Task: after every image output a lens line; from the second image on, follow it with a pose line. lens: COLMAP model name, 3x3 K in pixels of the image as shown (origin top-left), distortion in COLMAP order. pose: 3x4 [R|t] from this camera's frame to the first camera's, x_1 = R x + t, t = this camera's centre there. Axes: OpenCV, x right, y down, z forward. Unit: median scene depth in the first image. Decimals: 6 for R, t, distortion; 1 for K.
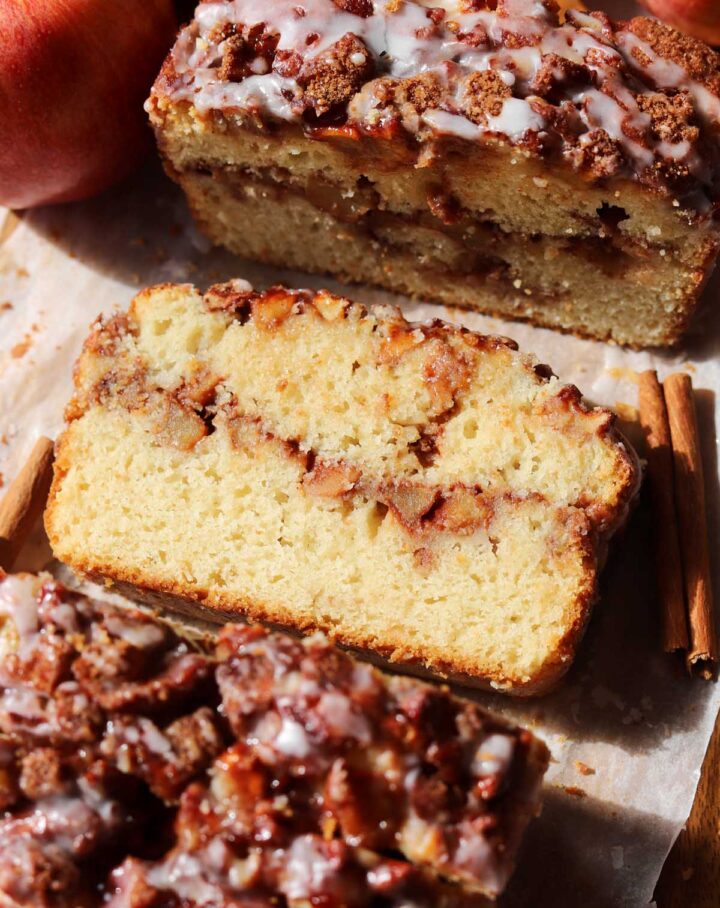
lens RADIAL K [[1883.4, 0, 360.0], [0, 1883.4, 454.0], [0, 0, 1]] dist [-0.206938, -0.279007]
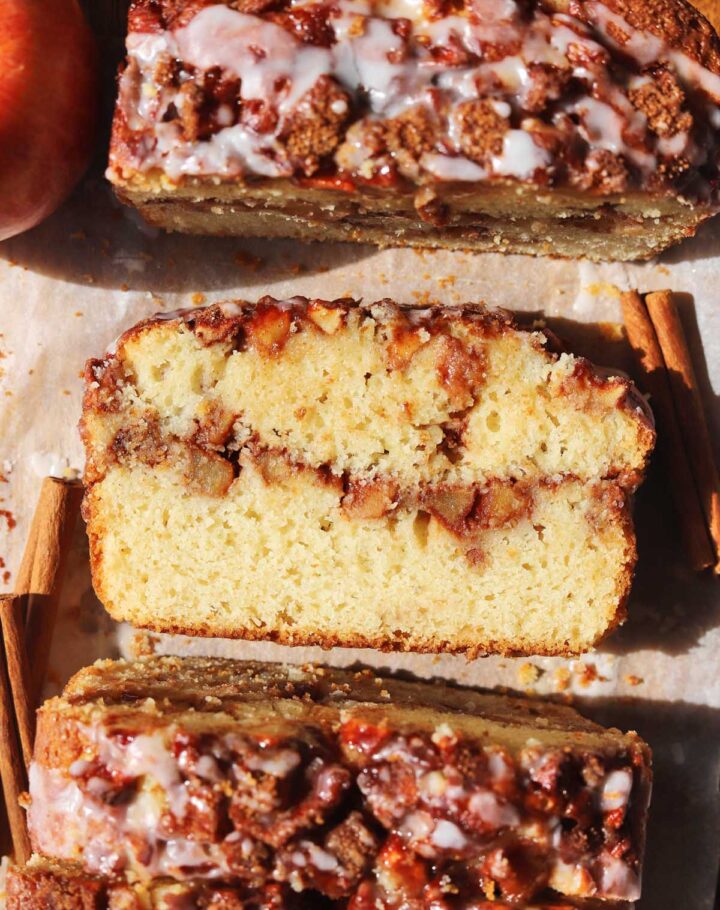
lens RADIAL K [[1887.5, 0, 360.0], [0, 1887.5, 455.0], [0, 0, 1]] dist [-0.206938, -0.279007]
pose [[0.963362, -0.230458, 0.137194, -0.158042], [0.160551, 0.905278, 0.393312, -0.416728], [-0.214841, -0.356875, 0.909111, 0.081403]]
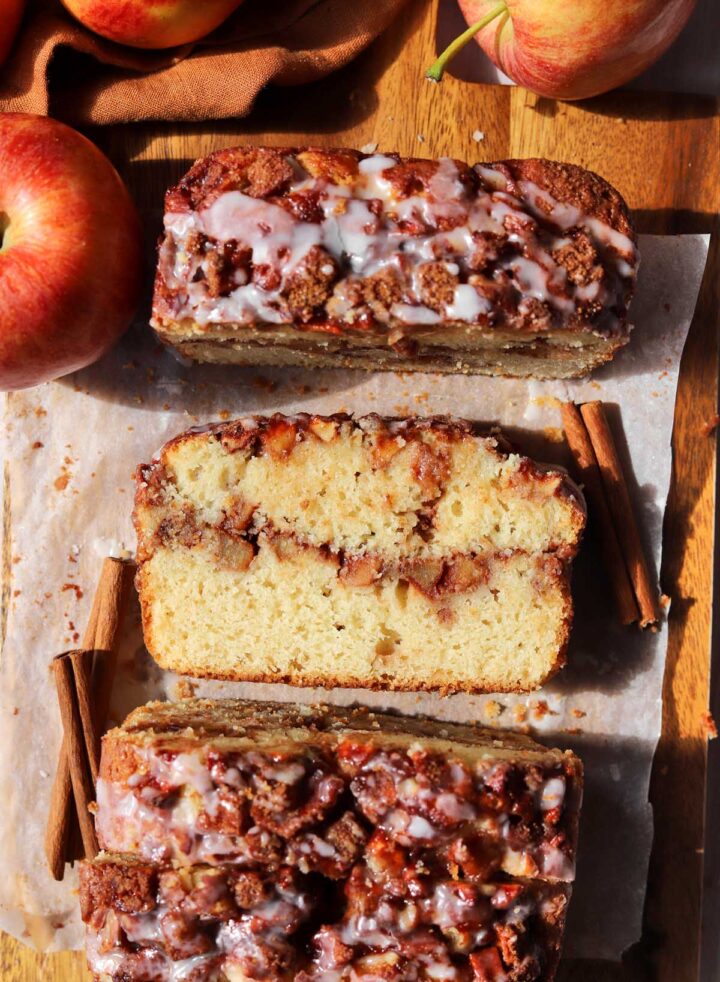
lens RADIAL K [[1895.0, 0, 360.0], [0, 1895.0, 491.0], [0, 0, 1]] dist [-0.242273, 0.103102]
pose [[0.962945, -0.241779, 0.119501, -0.161455], [0.184011, 0.912923, 0.364296, -0.520056], [-0.197175, -0.328807, 0.923584, -0.191411]]
